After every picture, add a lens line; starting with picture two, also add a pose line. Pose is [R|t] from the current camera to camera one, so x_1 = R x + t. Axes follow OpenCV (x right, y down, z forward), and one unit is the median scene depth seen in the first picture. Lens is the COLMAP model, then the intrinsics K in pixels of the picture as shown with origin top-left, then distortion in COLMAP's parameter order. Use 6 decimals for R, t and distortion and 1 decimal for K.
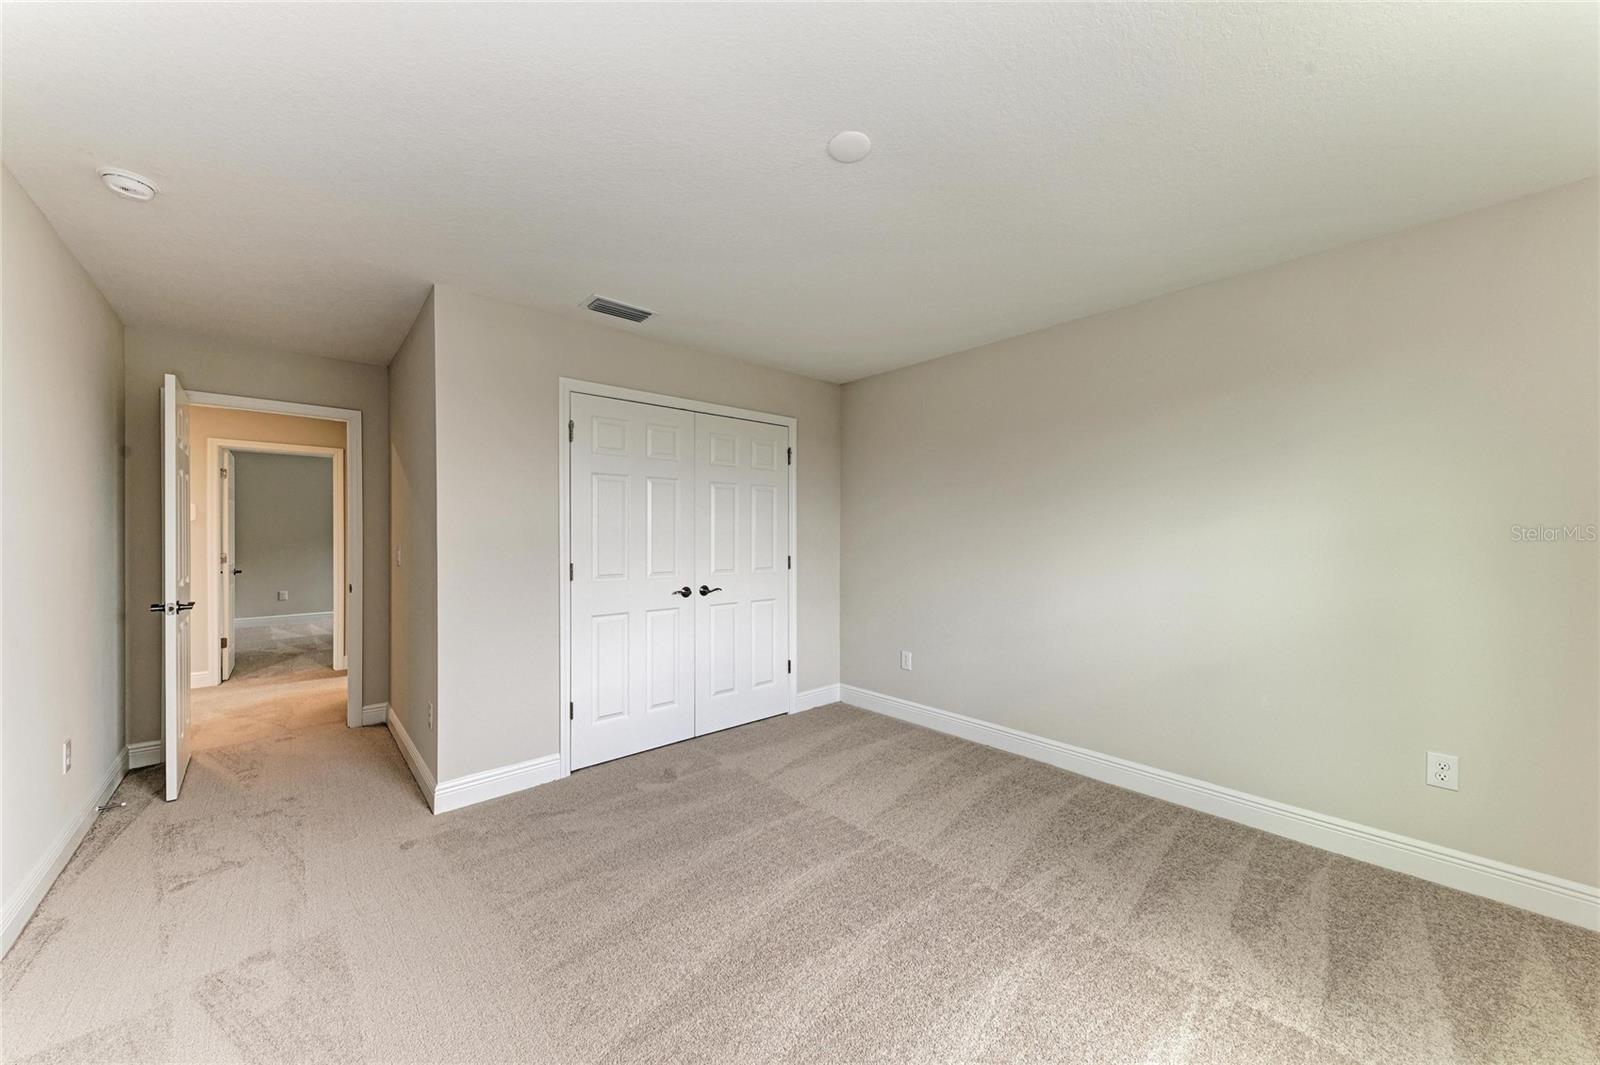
lens RADIAL K [[580.9, 0, 800.0], [0, 580.9, 532.5], [0, 0, 1]] dist [-0.000656, -0.000078]
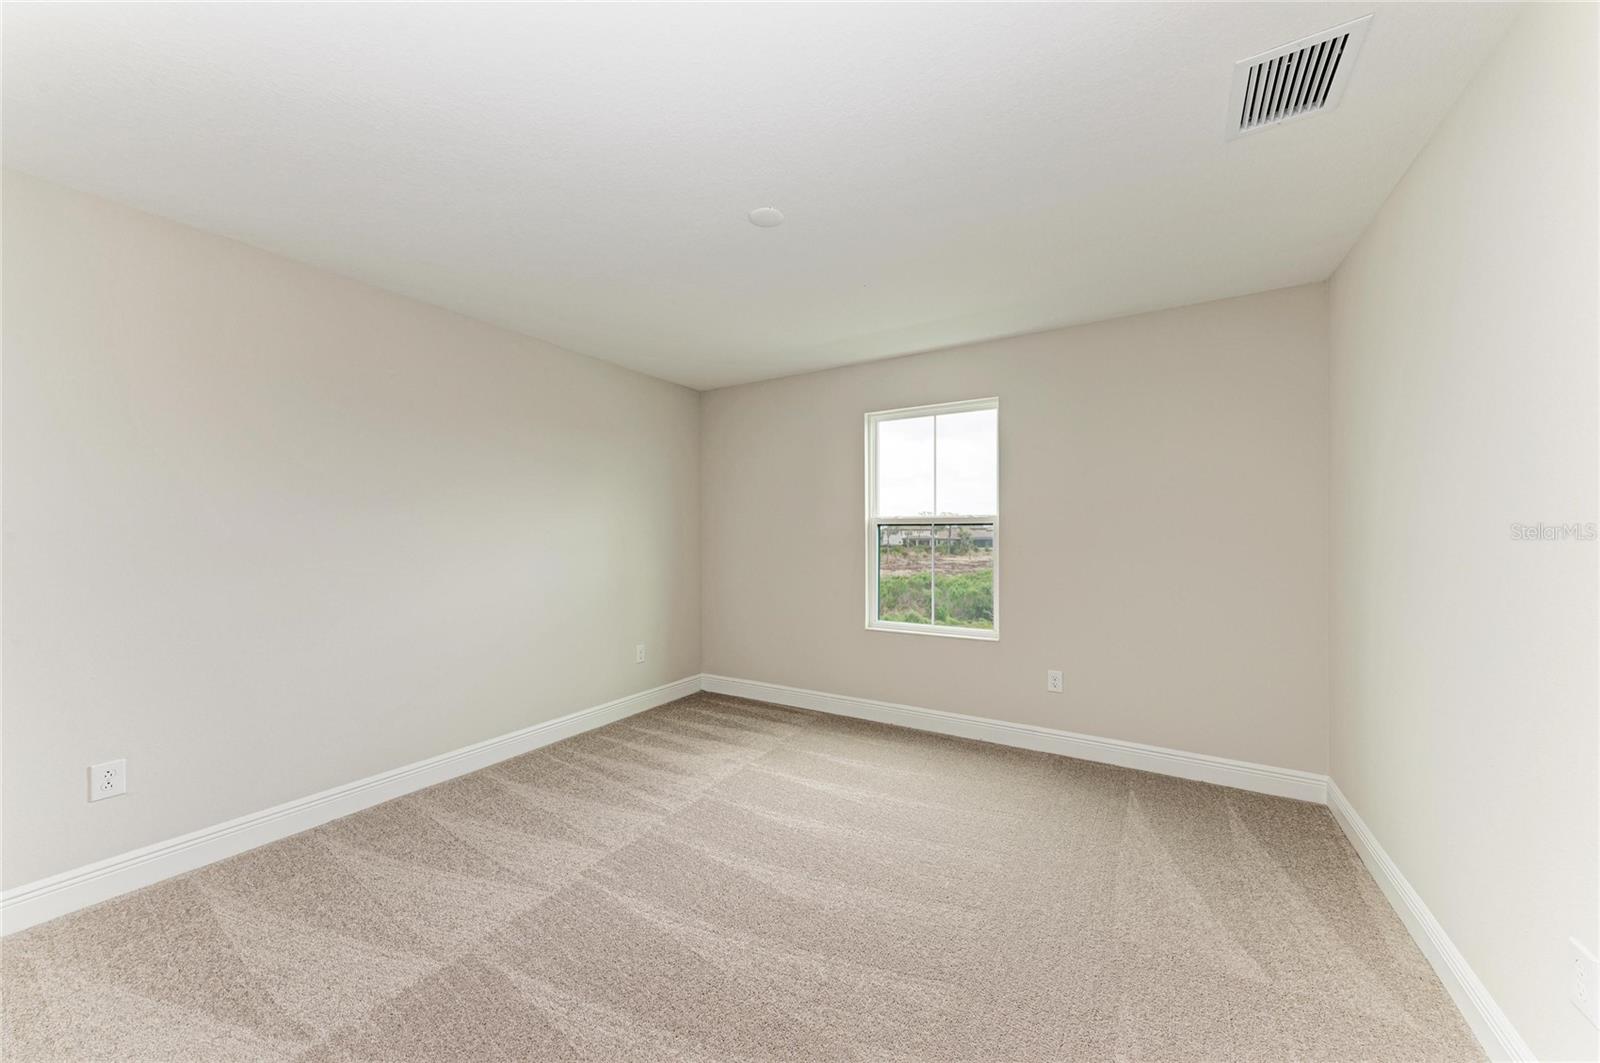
lens RADIAL K [[580.9, 0, 800.0], [0, 580.9, 531.5], [0, 0, 1]] dist [-0.000656, -0.000078]
pose [[-0.310787, 0.003426, 0.950473, -0.906875], [0.000609, 0.999994, -0.003405, 0.004969], [-0.950479, -0.000479, -0.310787, 1.075425]]
